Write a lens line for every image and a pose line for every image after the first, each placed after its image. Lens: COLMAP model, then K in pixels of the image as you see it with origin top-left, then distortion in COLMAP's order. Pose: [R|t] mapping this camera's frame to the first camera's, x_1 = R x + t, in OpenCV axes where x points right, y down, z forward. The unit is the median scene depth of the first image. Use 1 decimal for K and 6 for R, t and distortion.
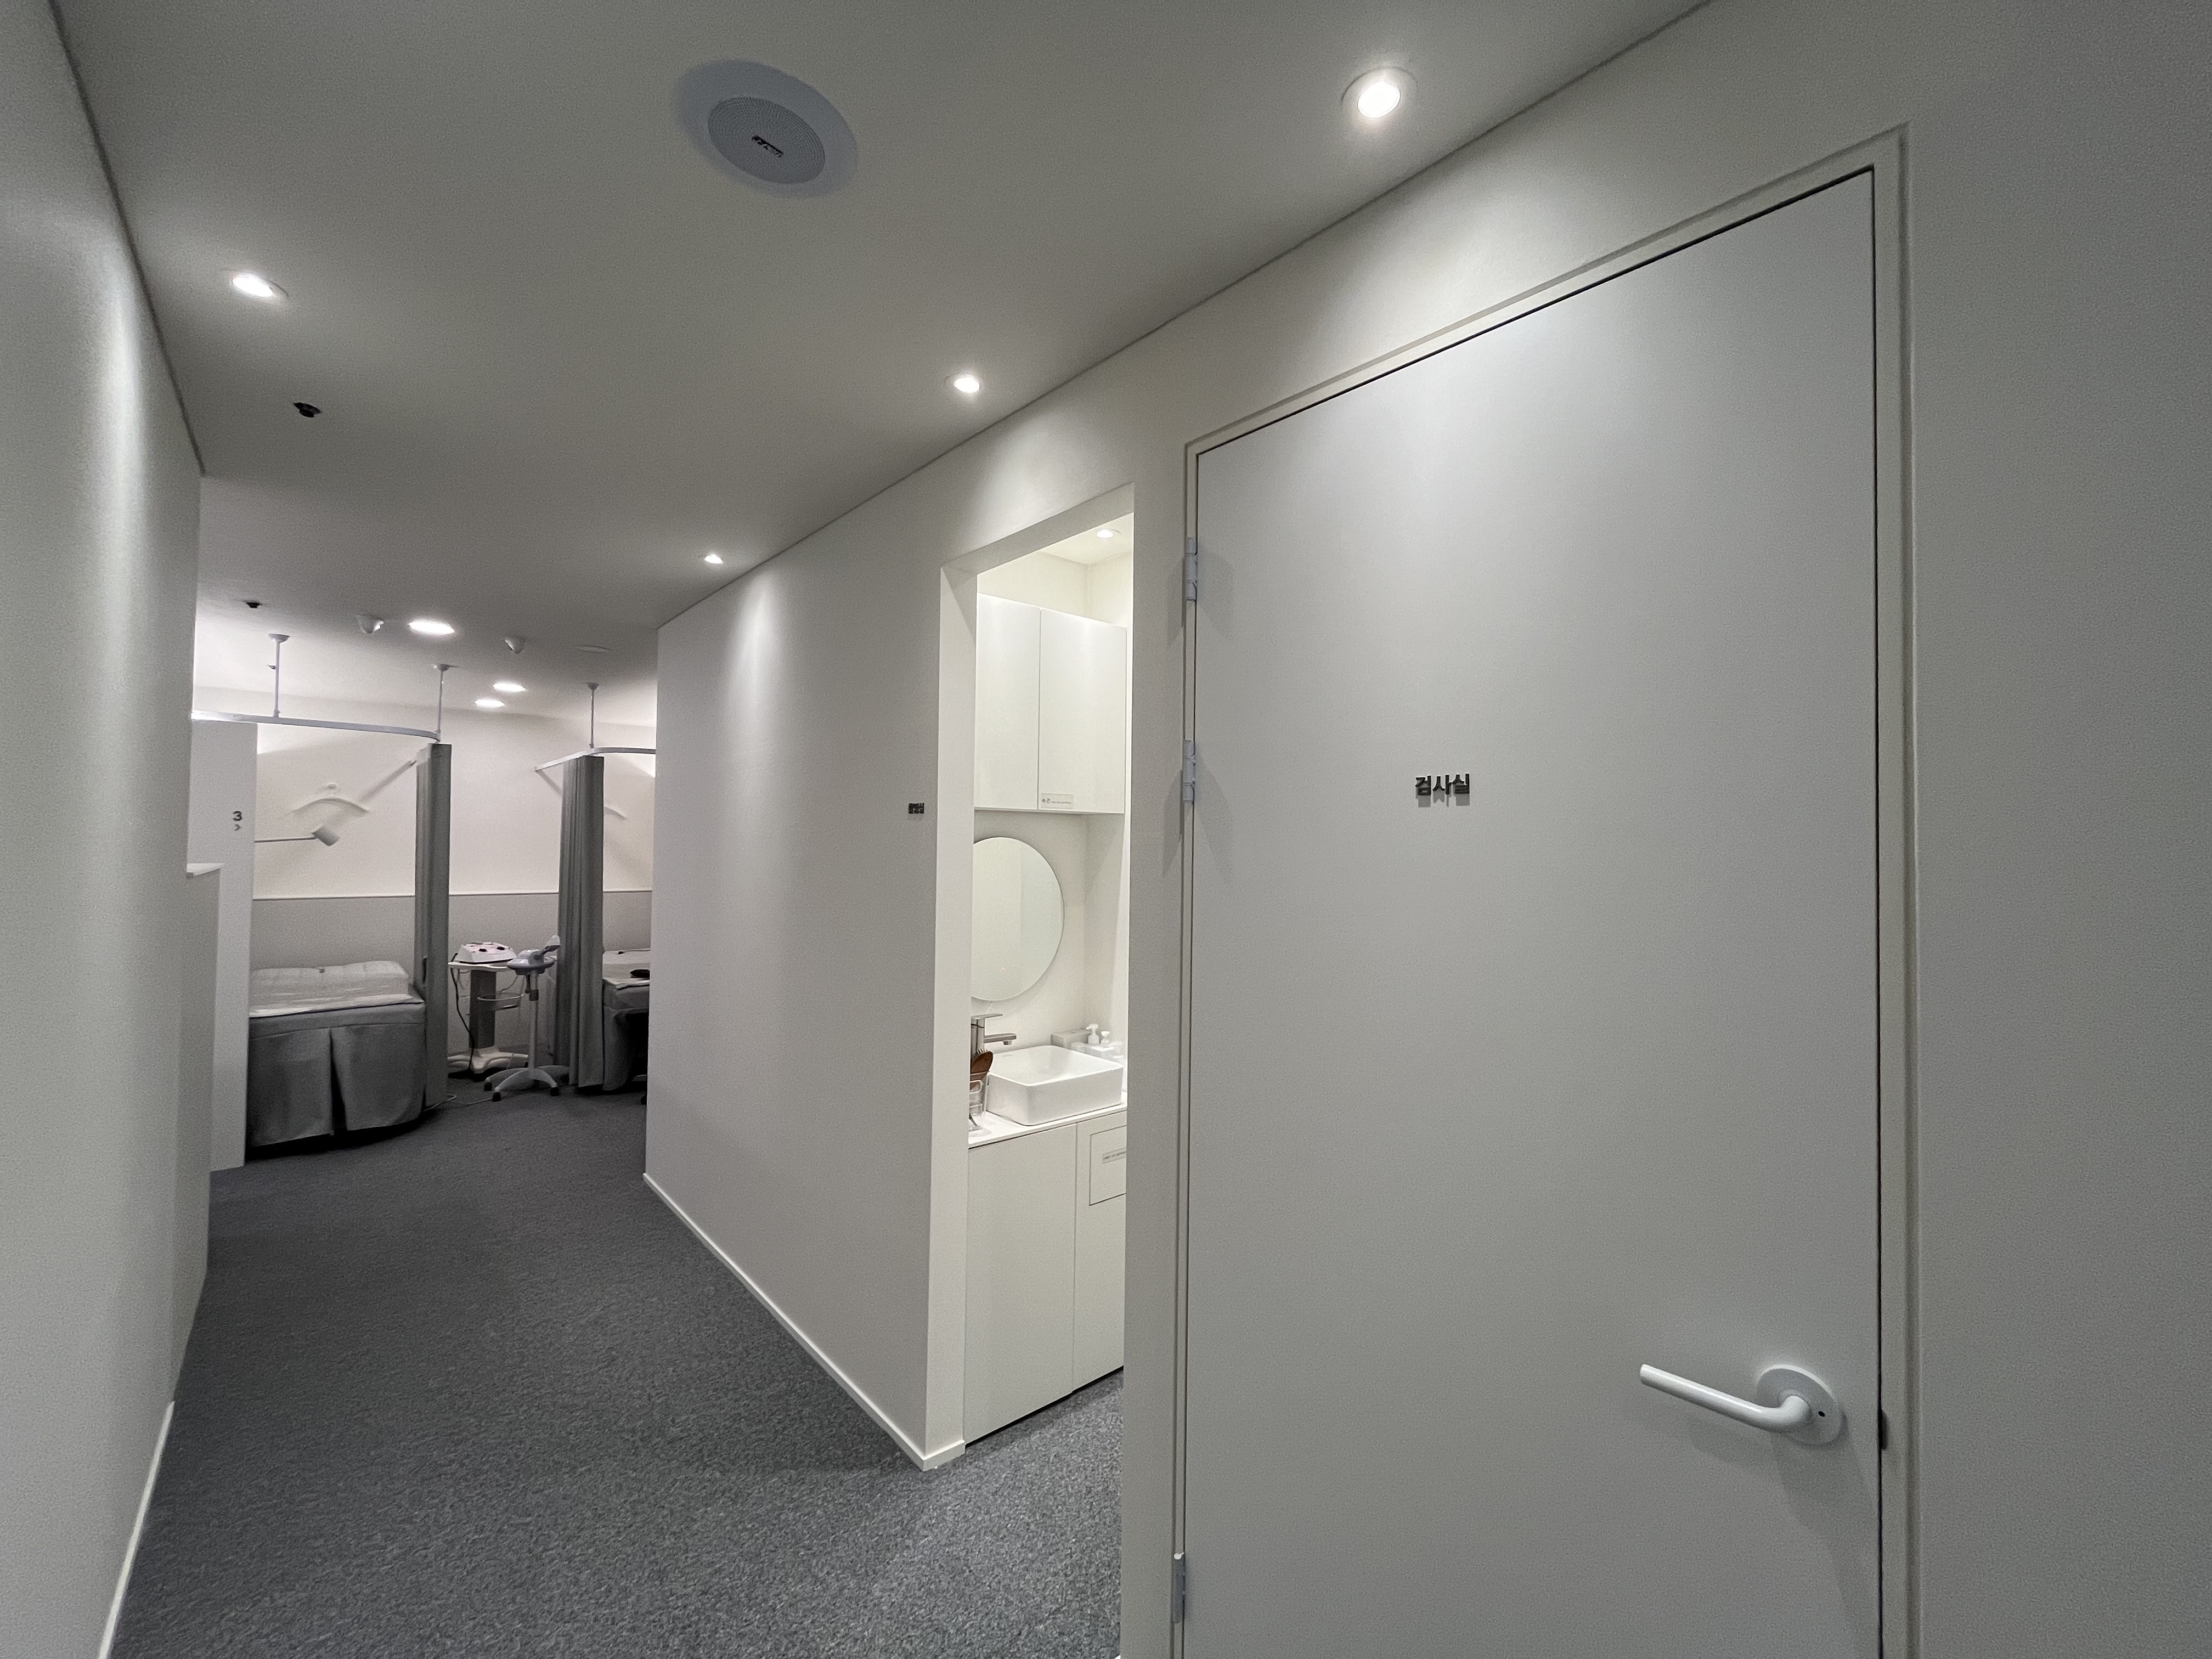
lens RADIAL K [[892.5, 0, 1106.0], [0, 892.5, 829.5], [0, 0, 1]] dist [-0.000645, -0.000508]
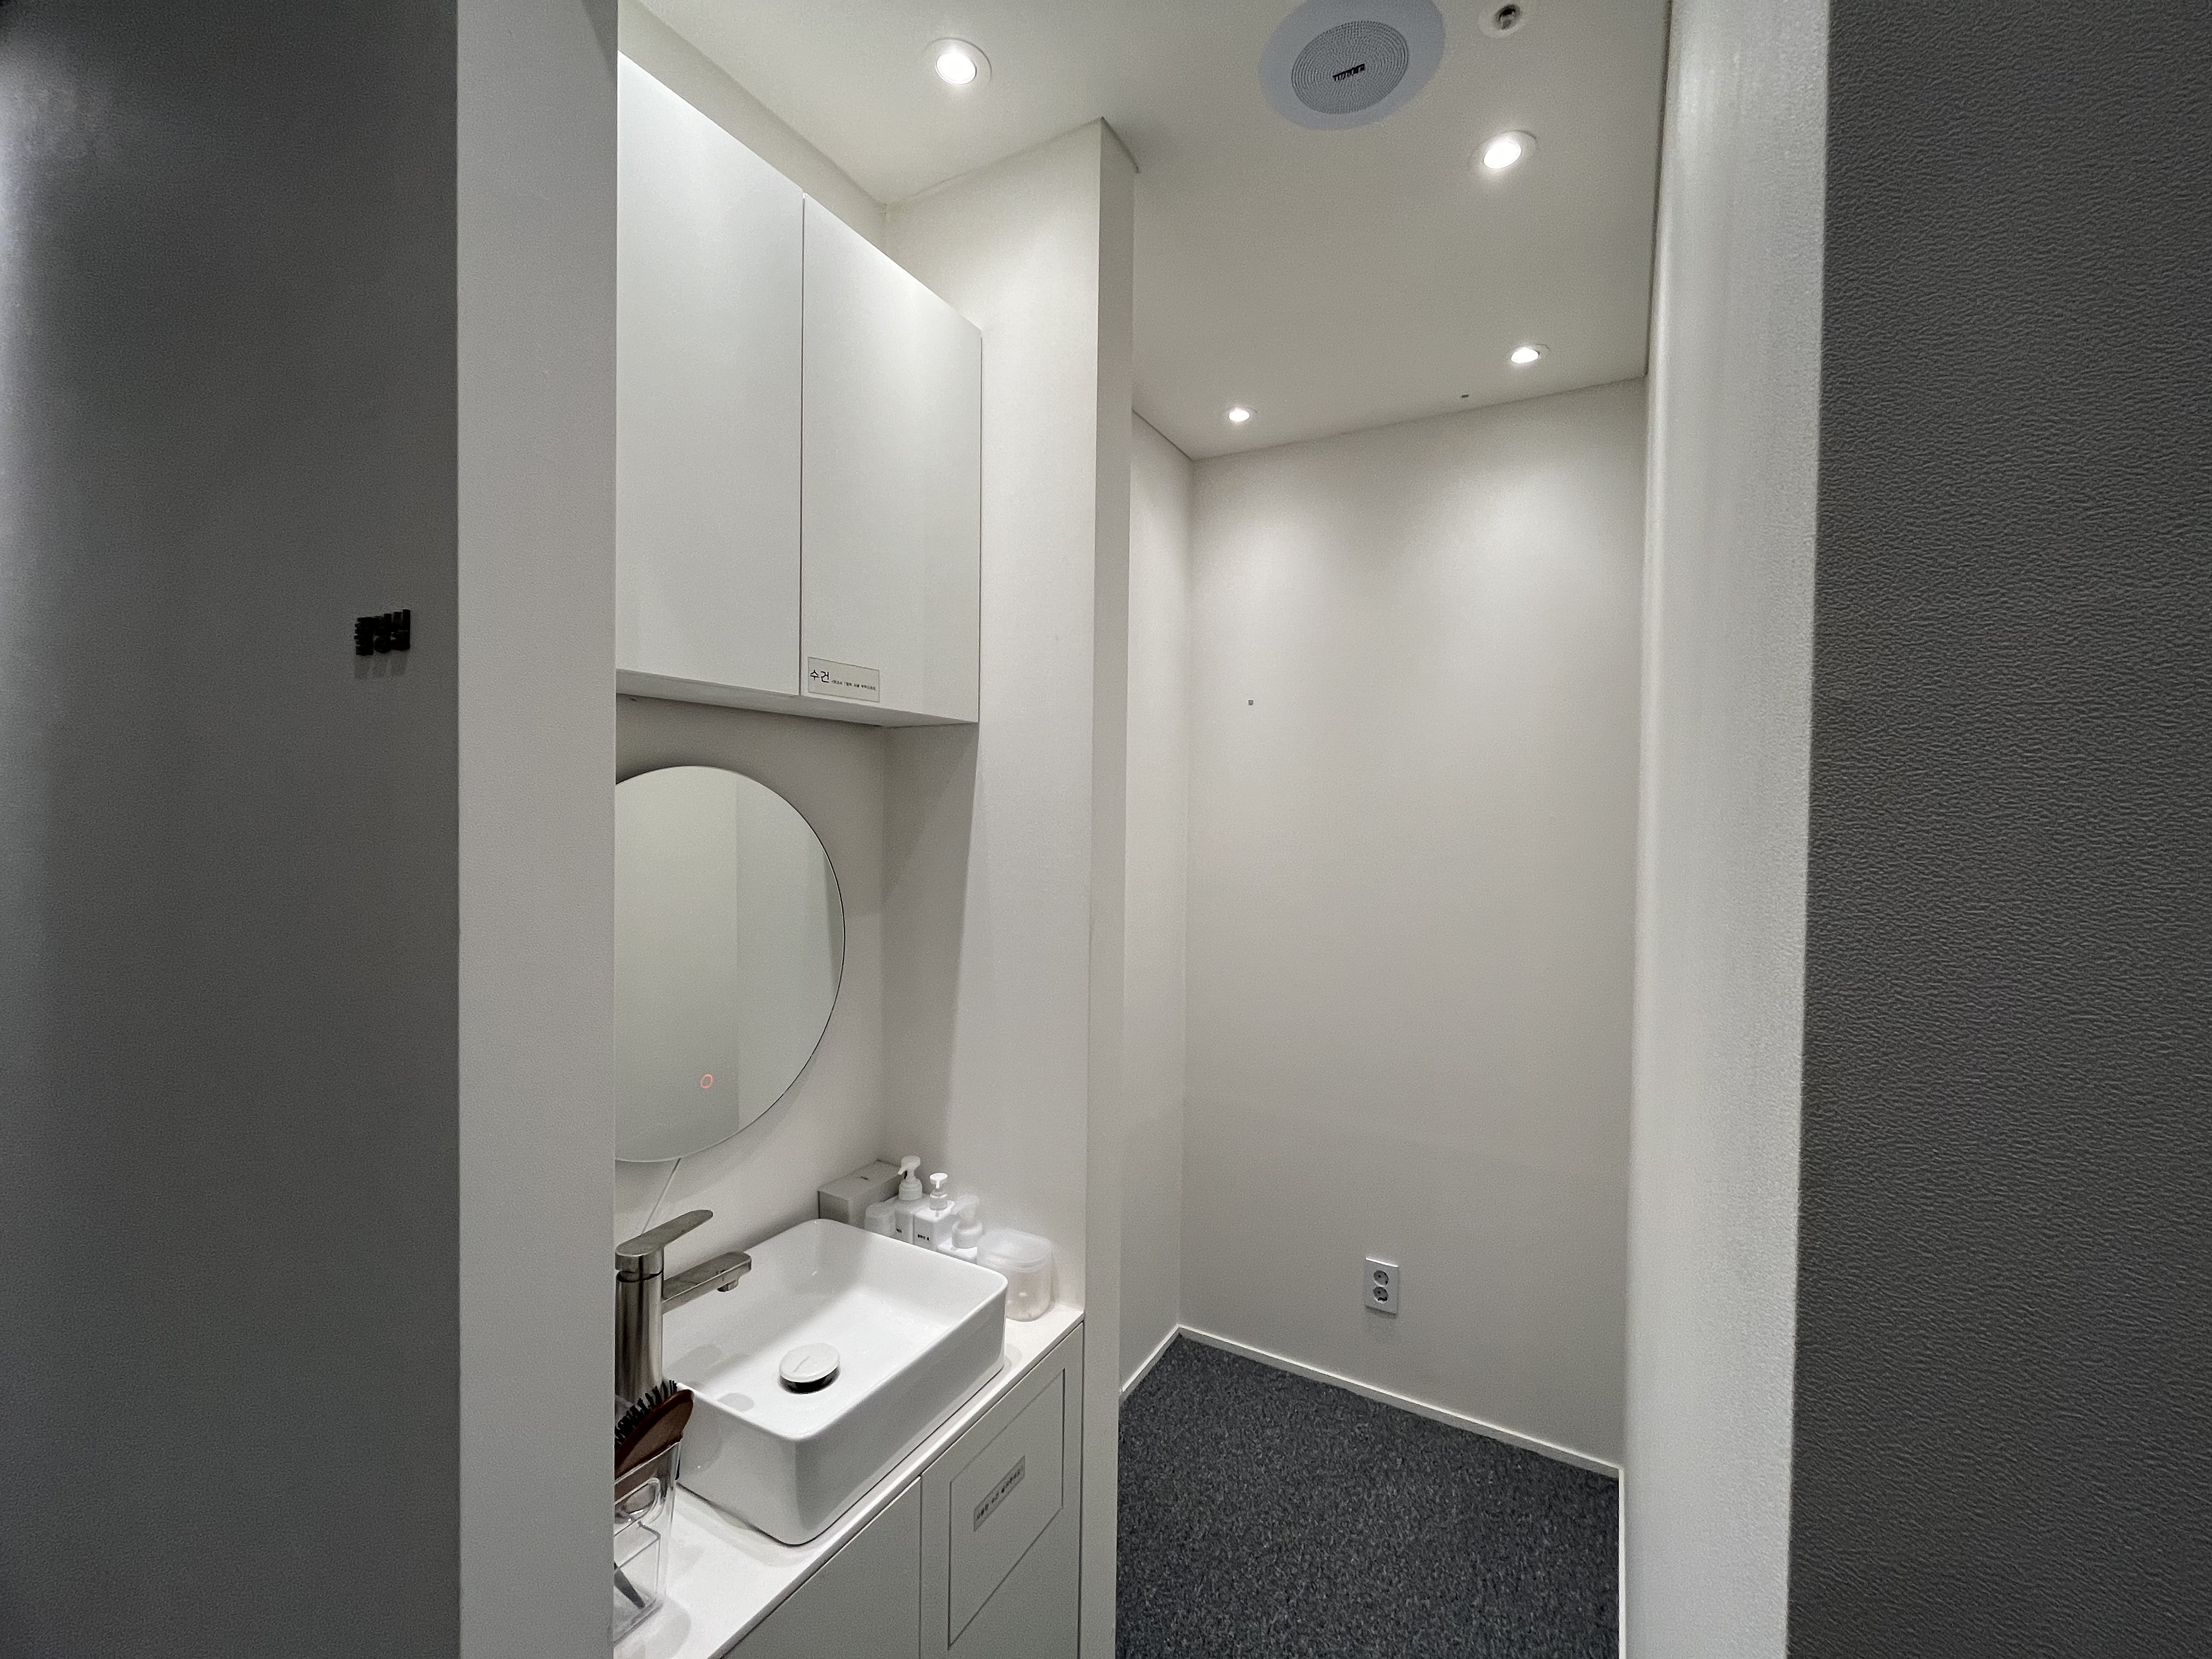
lens RADIAL K [[892.5, 0, 1106.0], [0, 892.5, 829.5], [0, 0, 1]] dist [-0.000645, -0.000508]
pose [[0.944434, -0.011879, 0.328486, -0.075458], [-0.005887, 0.998575, 0.053037, 0.015309], [-0.328648, -0.052024, 0.943019, 0.557814]]
